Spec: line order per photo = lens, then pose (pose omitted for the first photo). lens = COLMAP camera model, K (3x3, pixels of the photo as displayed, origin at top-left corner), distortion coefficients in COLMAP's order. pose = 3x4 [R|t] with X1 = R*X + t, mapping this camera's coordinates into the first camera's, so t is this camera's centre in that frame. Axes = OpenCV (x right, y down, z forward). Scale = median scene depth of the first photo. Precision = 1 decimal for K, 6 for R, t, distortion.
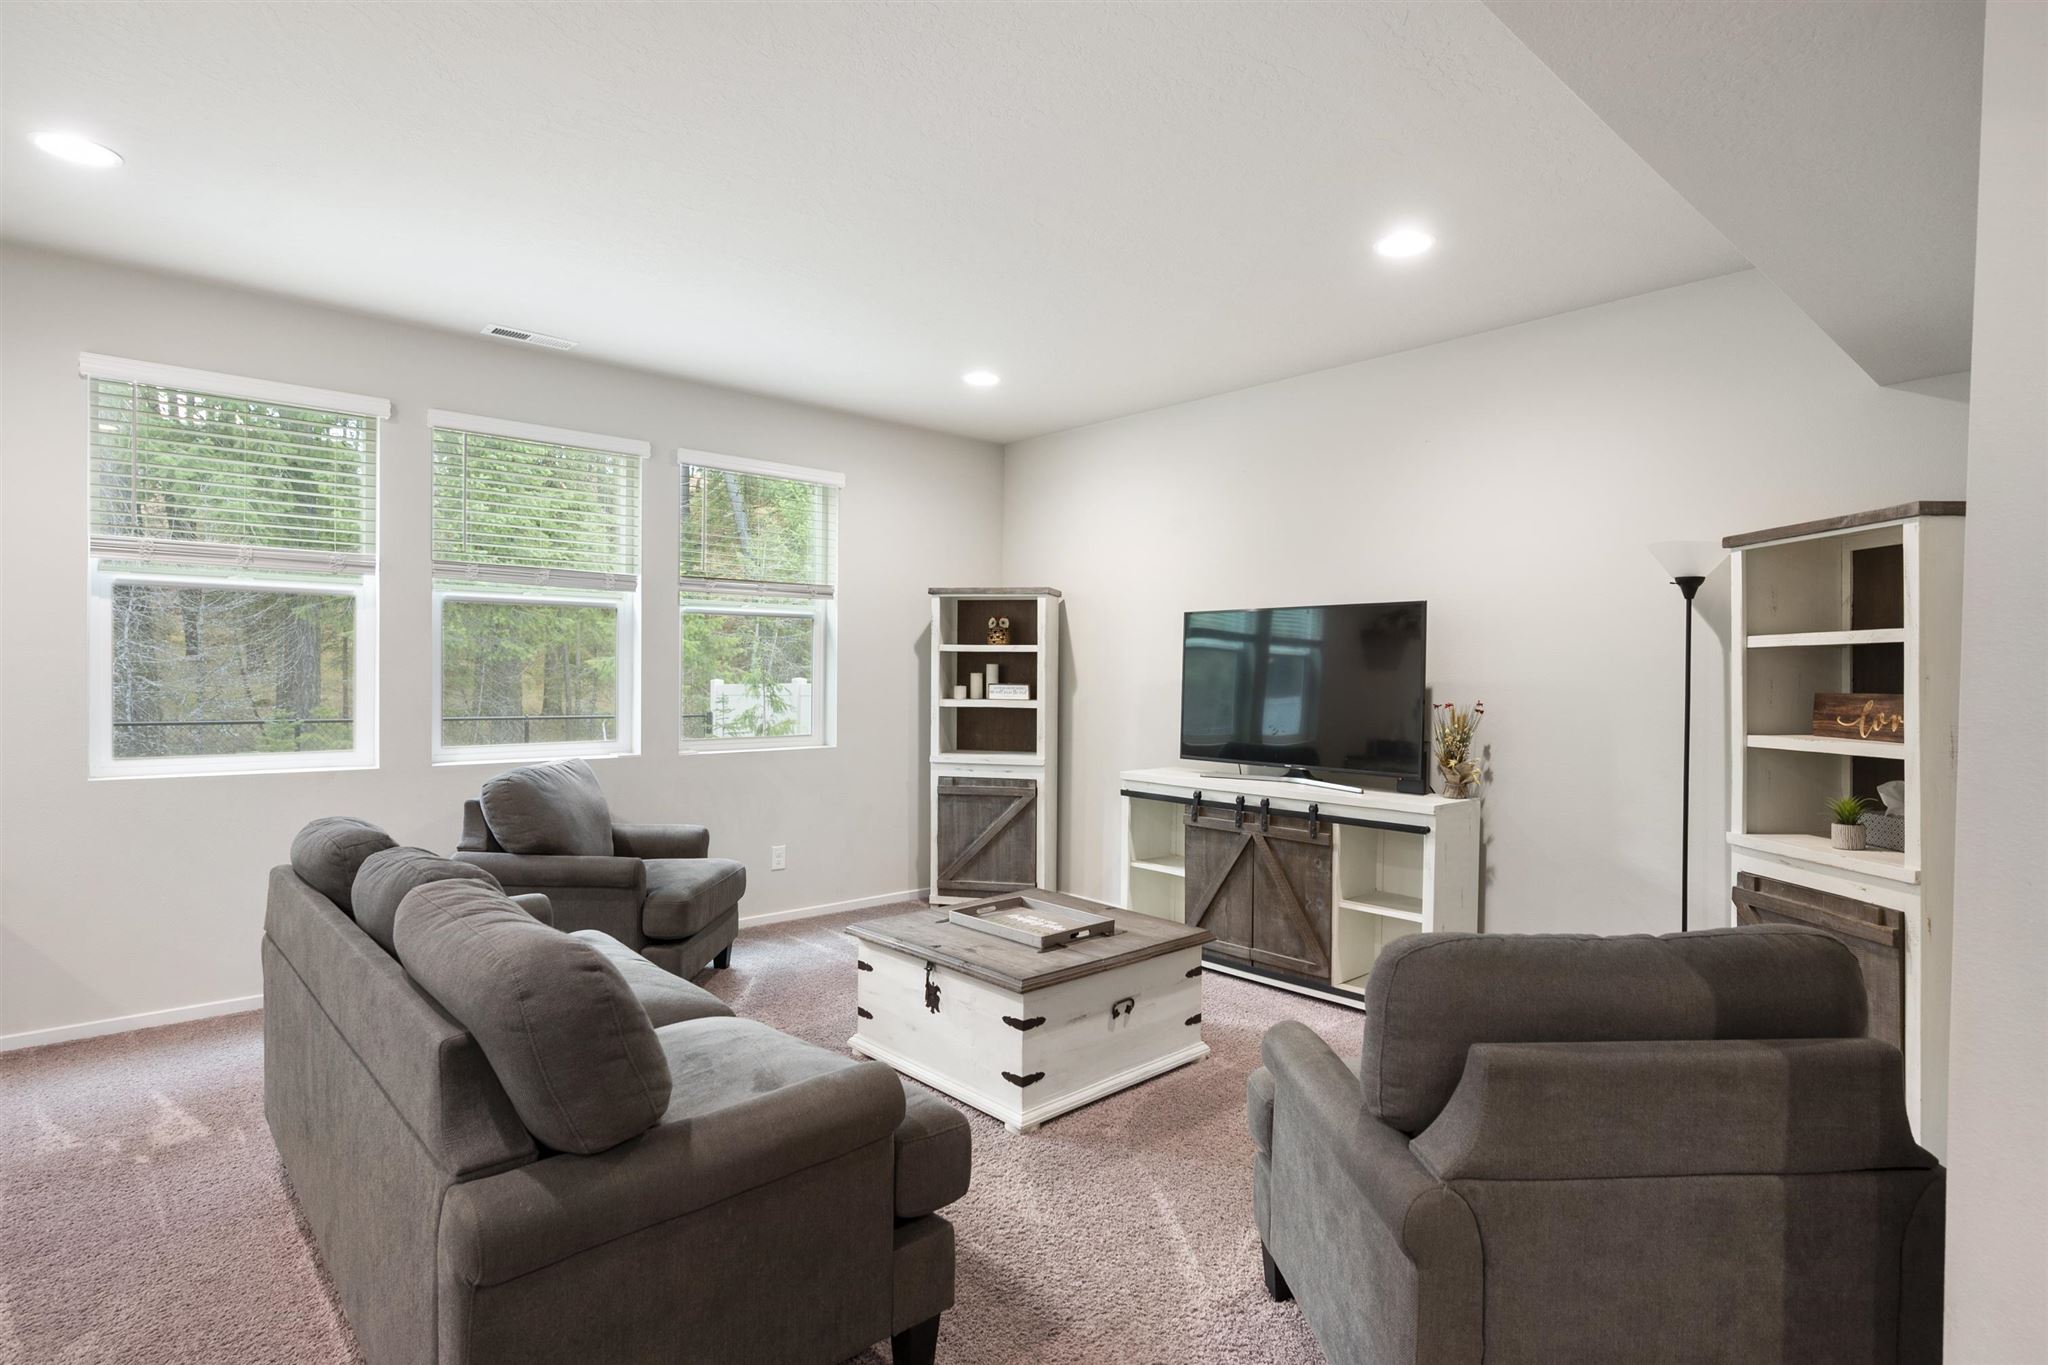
lens RADIAL K [[1073.0, 0, 1024.0], [0, 1073.0, 682.5], [0, 0, 1]] dist [-0.002308, -0.000202]
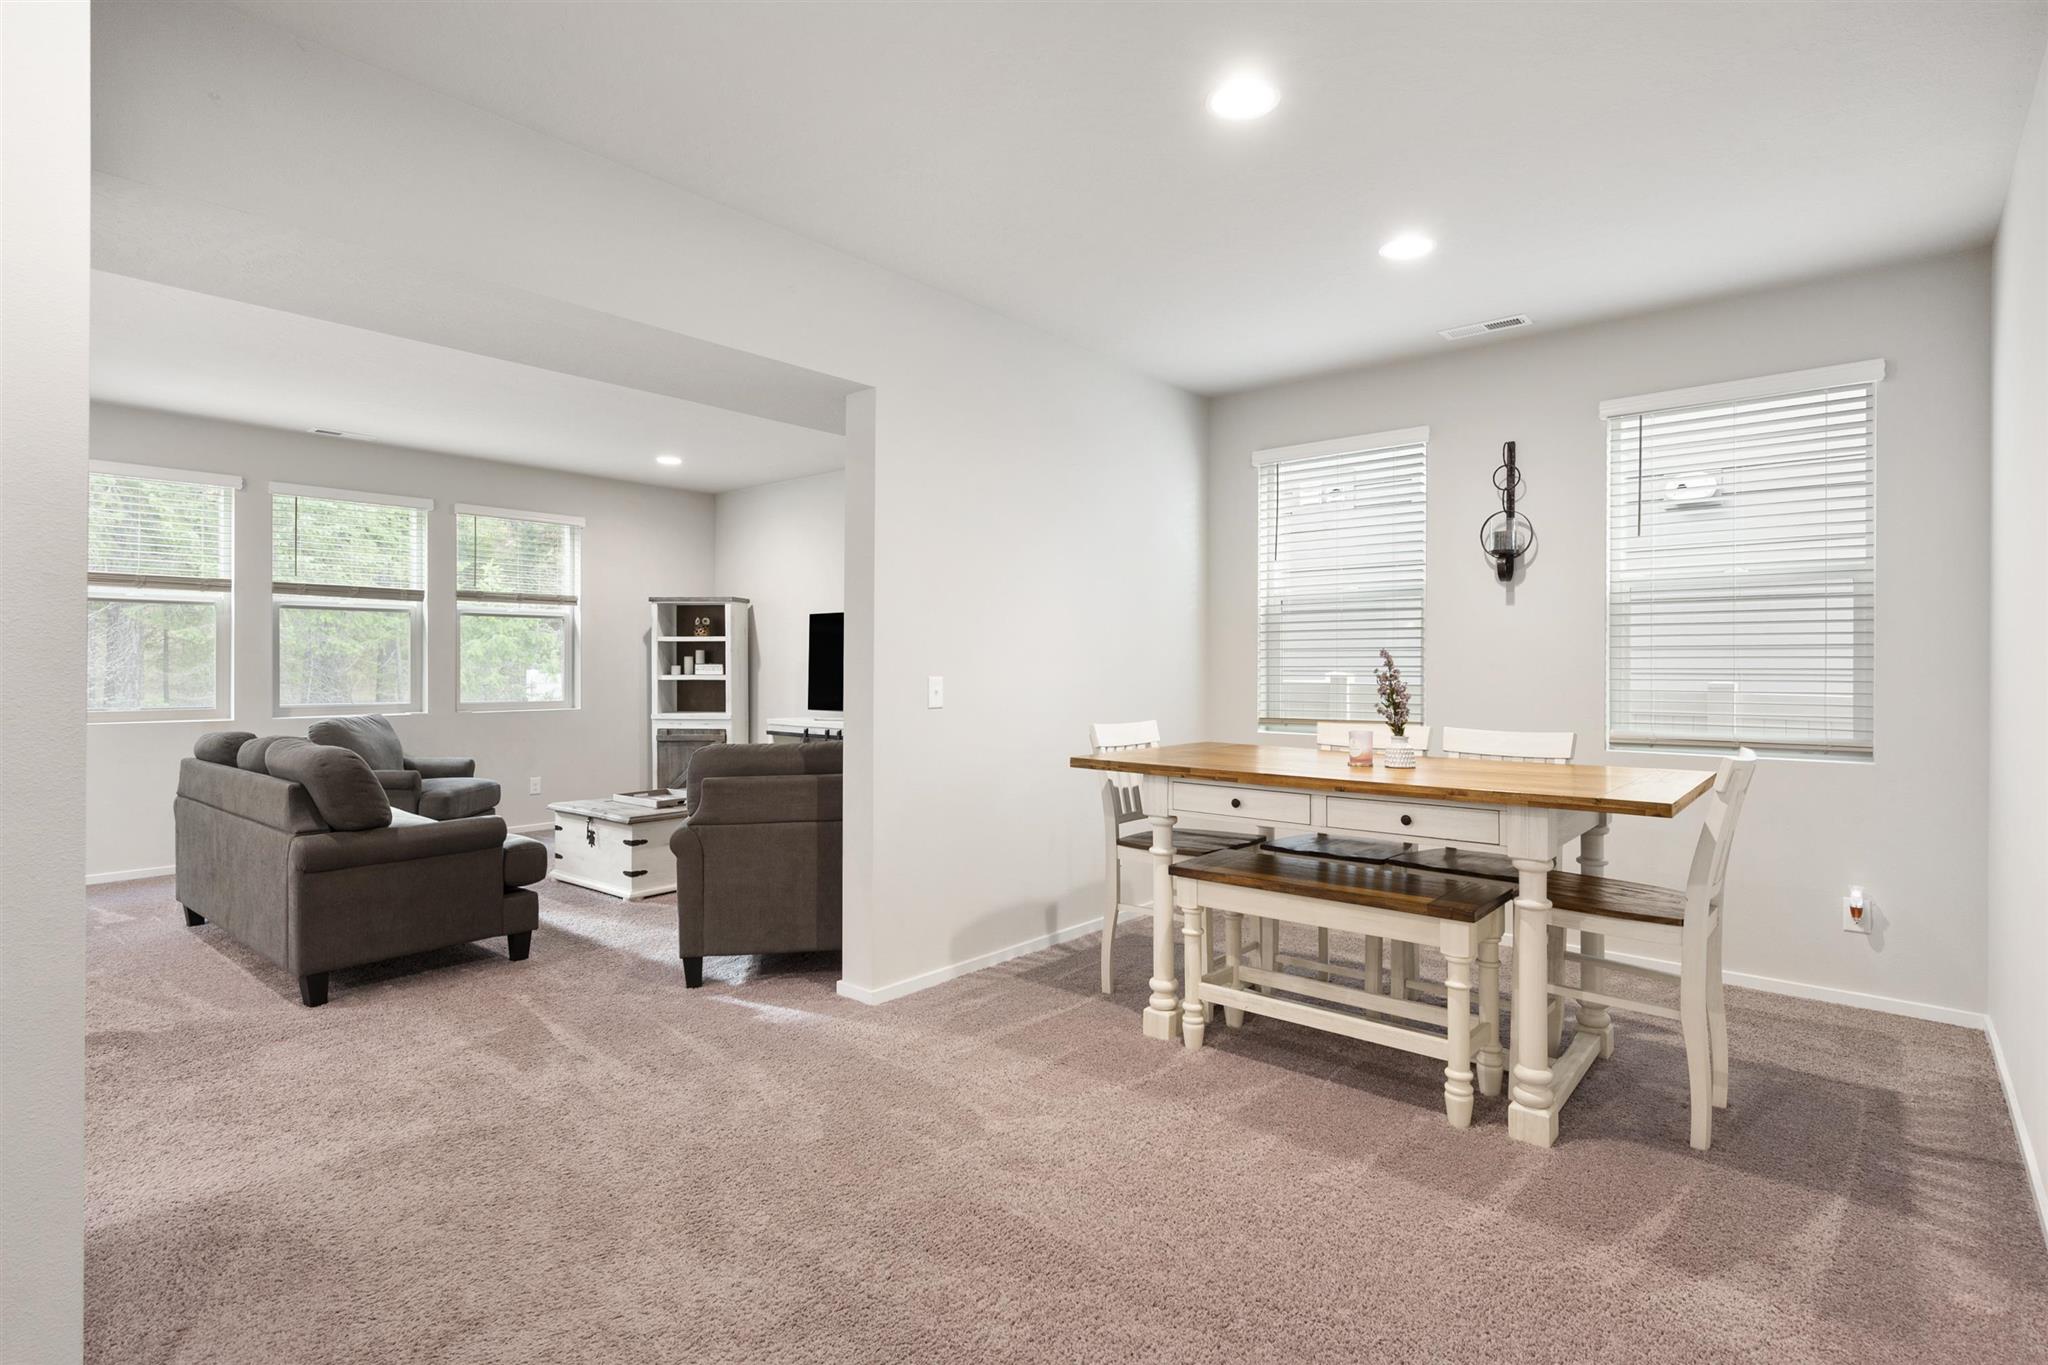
lens RADIAL K [[1012.7, 0, 1021.0], [0, 1012.7, 656.6], [0, 0, 1]] dist [0.001771, 0.000677]
pose [[0.989734, -0.009355, 0.142617, 0.210182], [0.011868, 0.999789, -0.016778, 0.020103], [-0.142429, 0.018299, 0.989636, -0.411367]]
